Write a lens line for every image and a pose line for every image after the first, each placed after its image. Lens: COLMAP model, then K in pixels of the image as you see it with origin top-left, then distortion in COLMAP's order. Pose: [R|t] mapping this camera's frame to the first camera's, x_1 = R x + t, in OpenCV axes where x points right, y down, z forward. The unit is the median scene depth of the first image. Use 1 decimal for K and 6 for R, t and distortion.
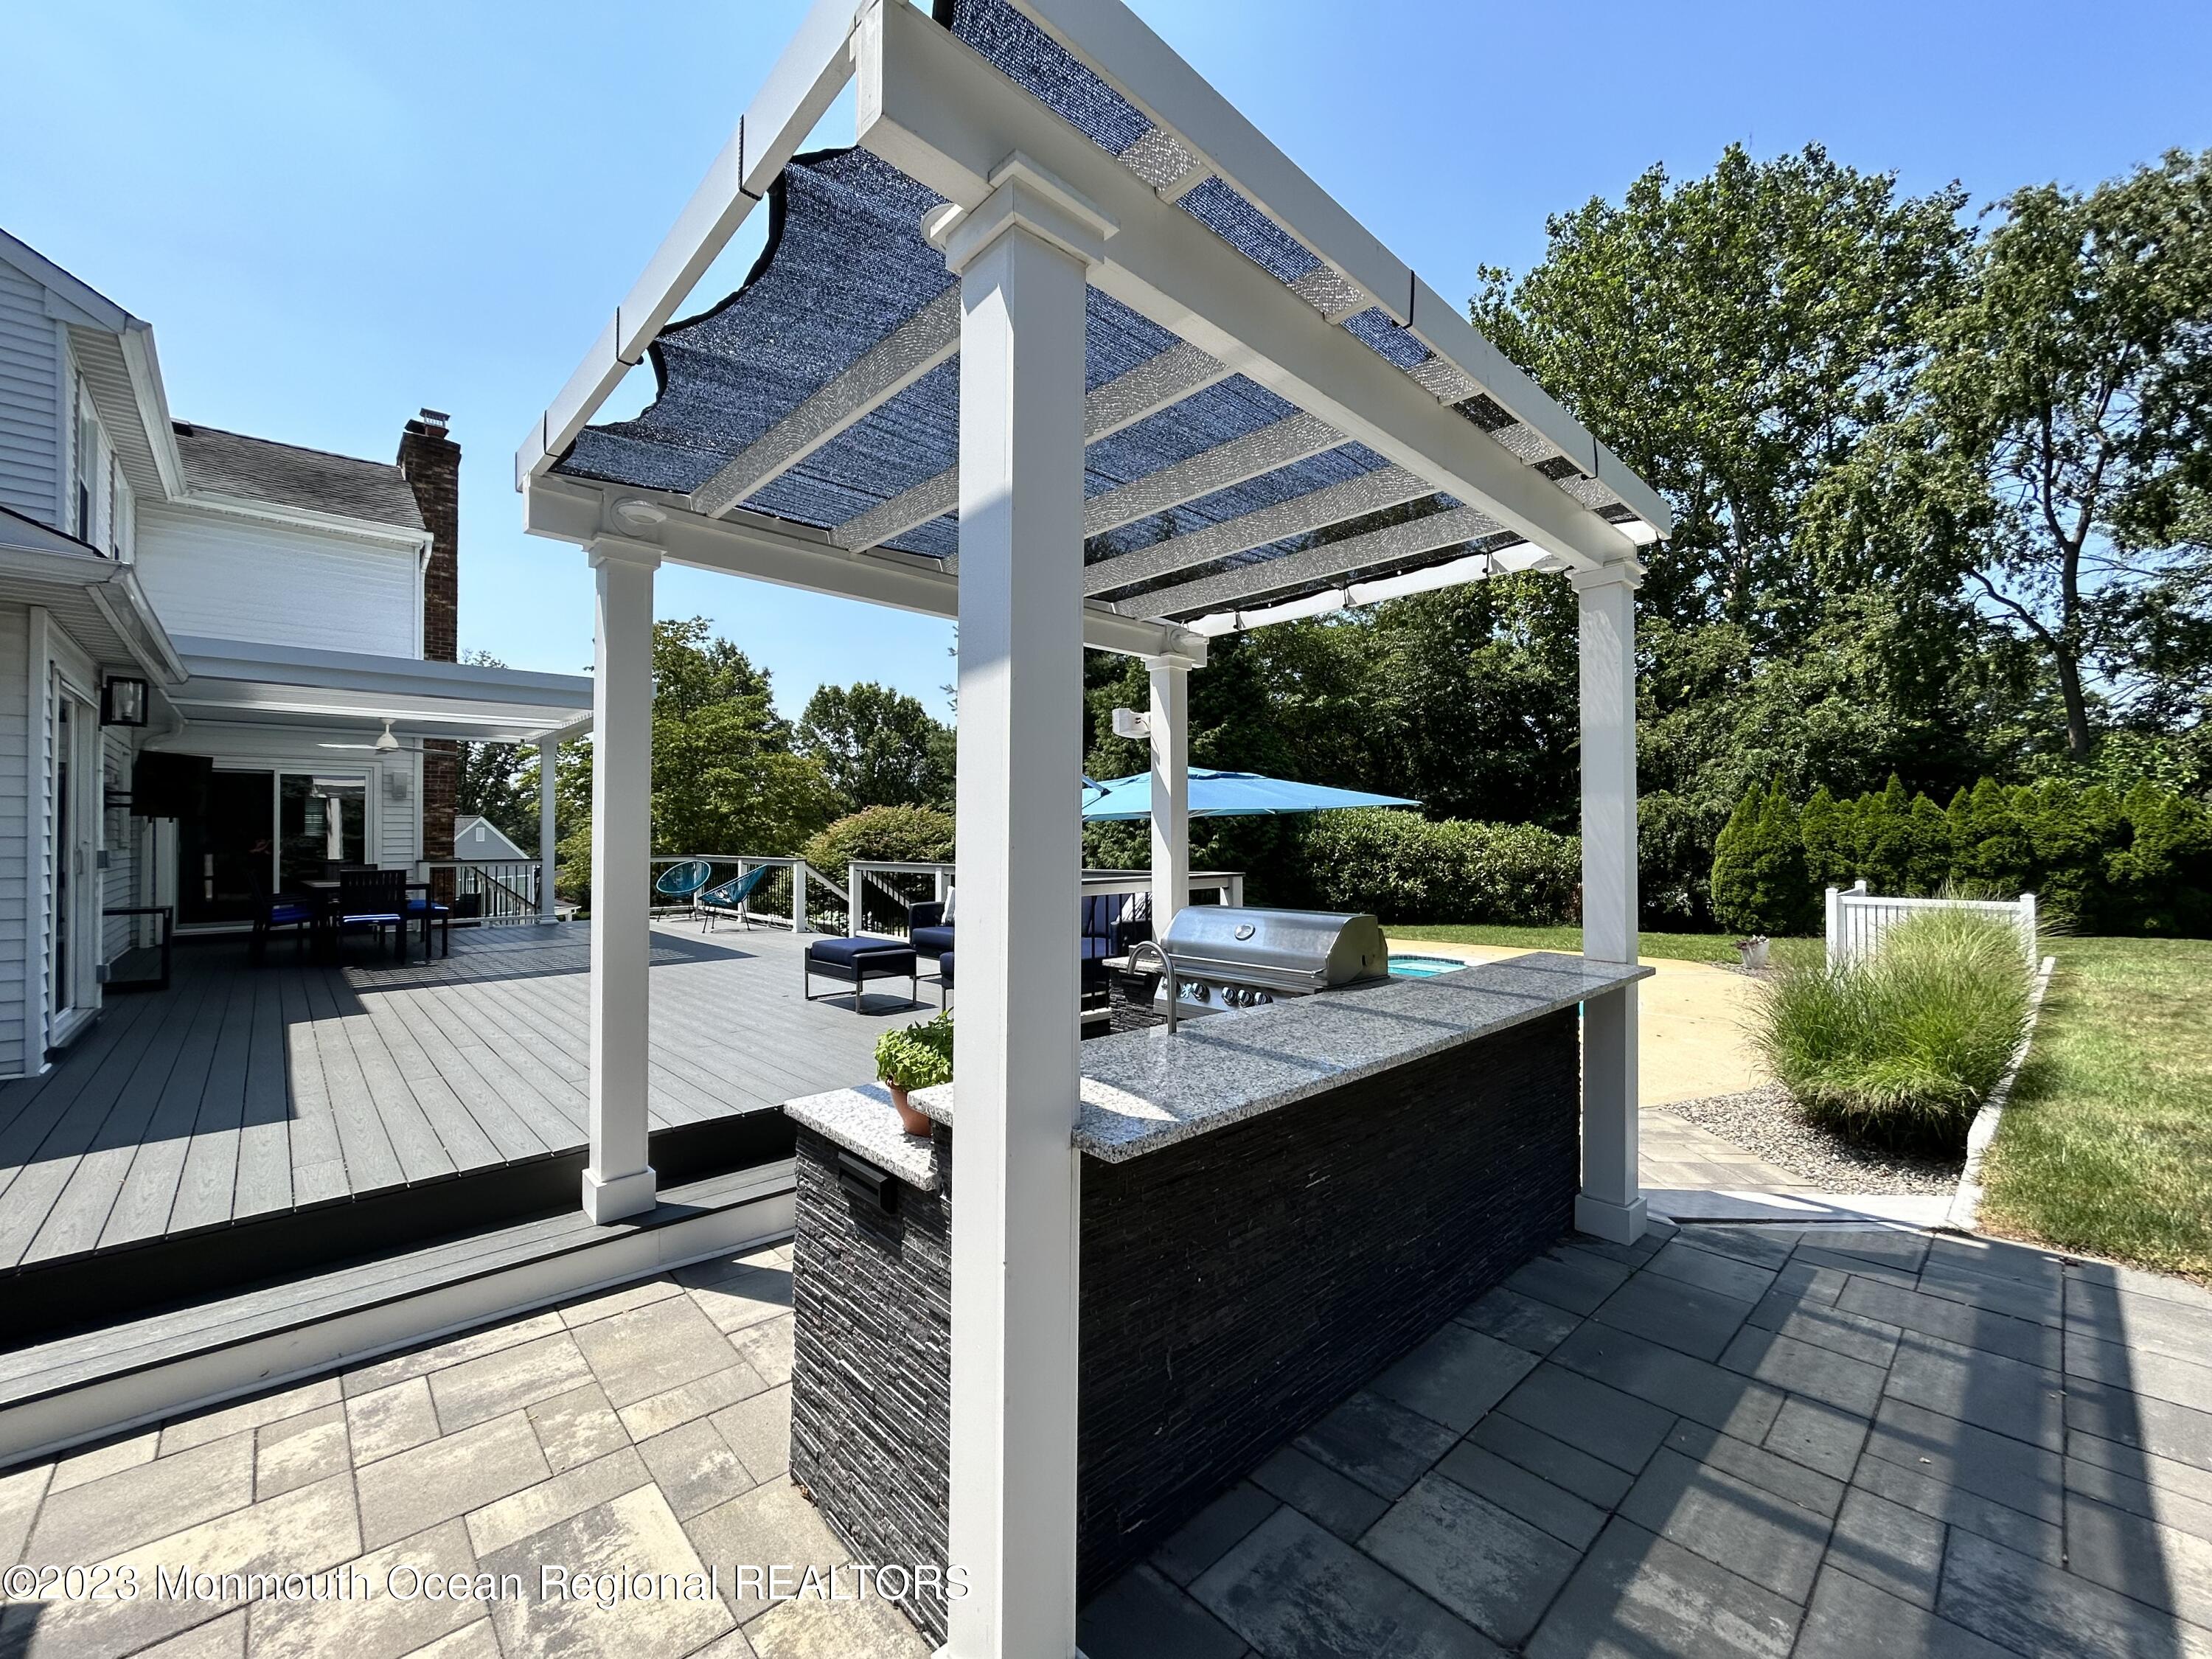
lens RADIAL K [[895.4, 0, 1103.6], [0, 895.4, 833.3], [0, 0, 1]] dist [-0.001370, 0.000007]
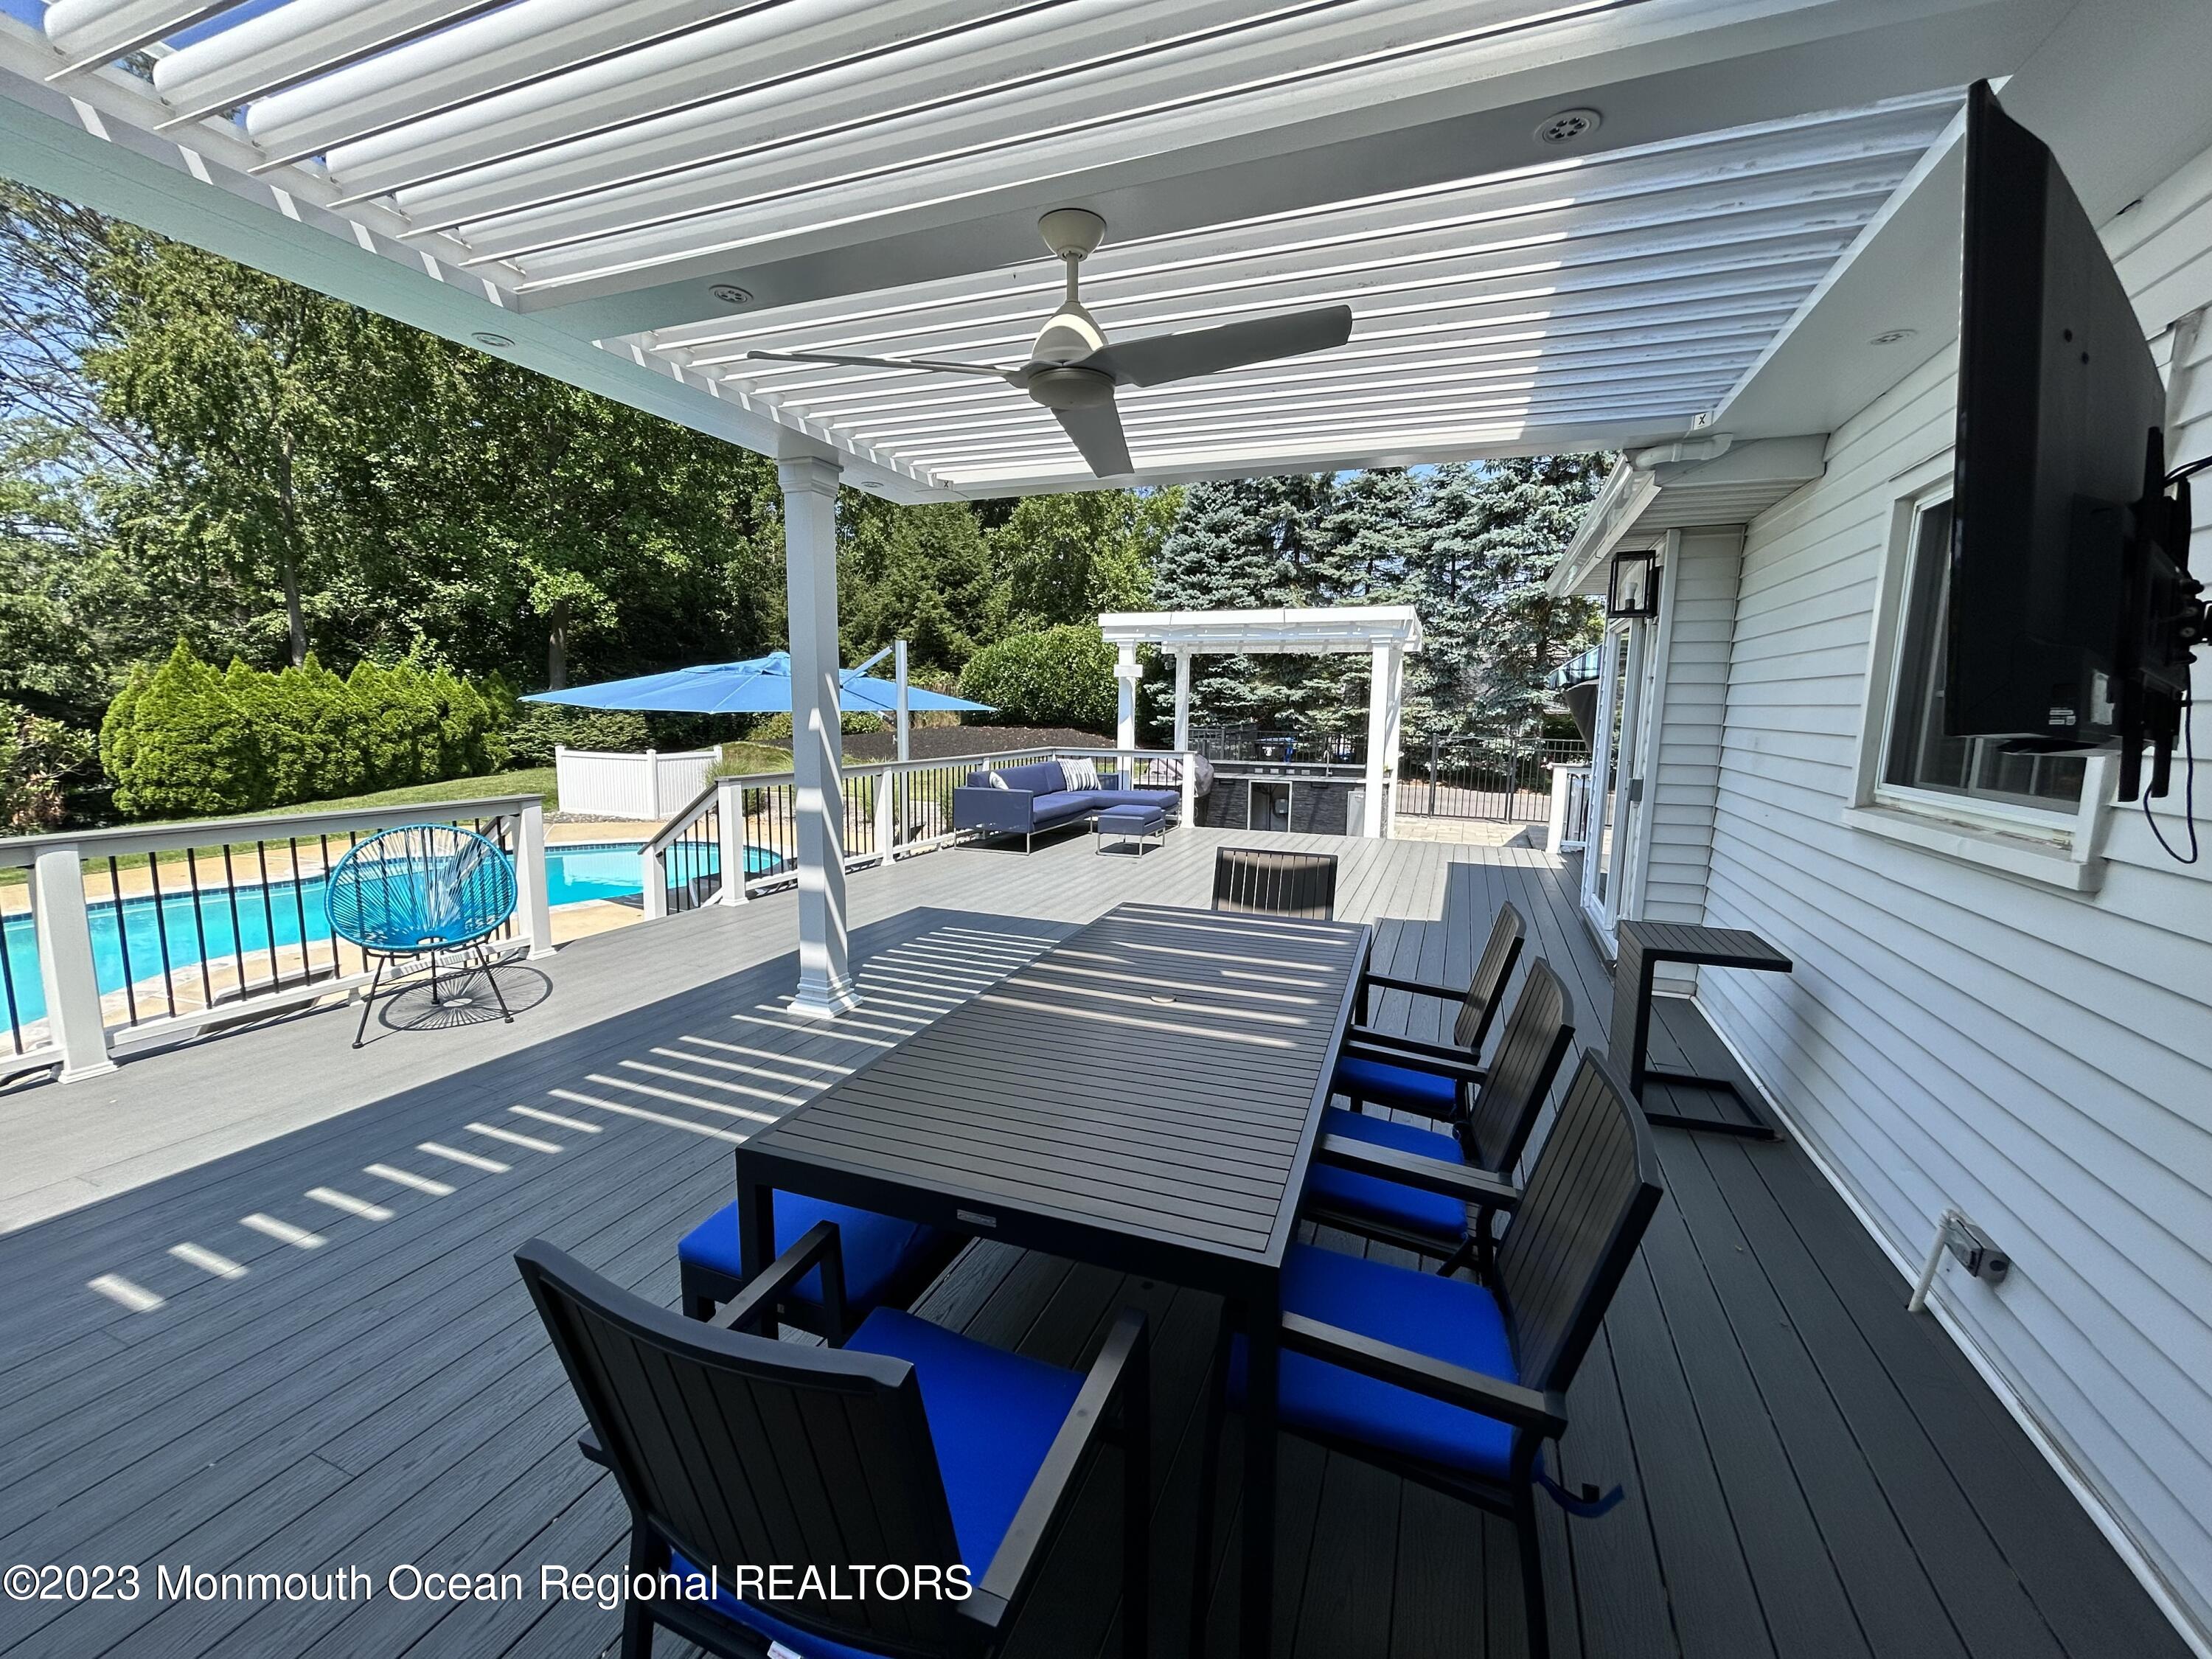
lens RADIAL K [[895.4, 0, 1108.6], [0, 895.4, 827.7], [0, 0, 1]] dist [-0.001370, 0.000007]
pose [[-0.434988, -0.125871, 0.891595, -0.532847], [-0.018825, 0.991236, 0.130753, -0.013496], [-0.900239, 0.040092, -0.433546, 0.579043]]
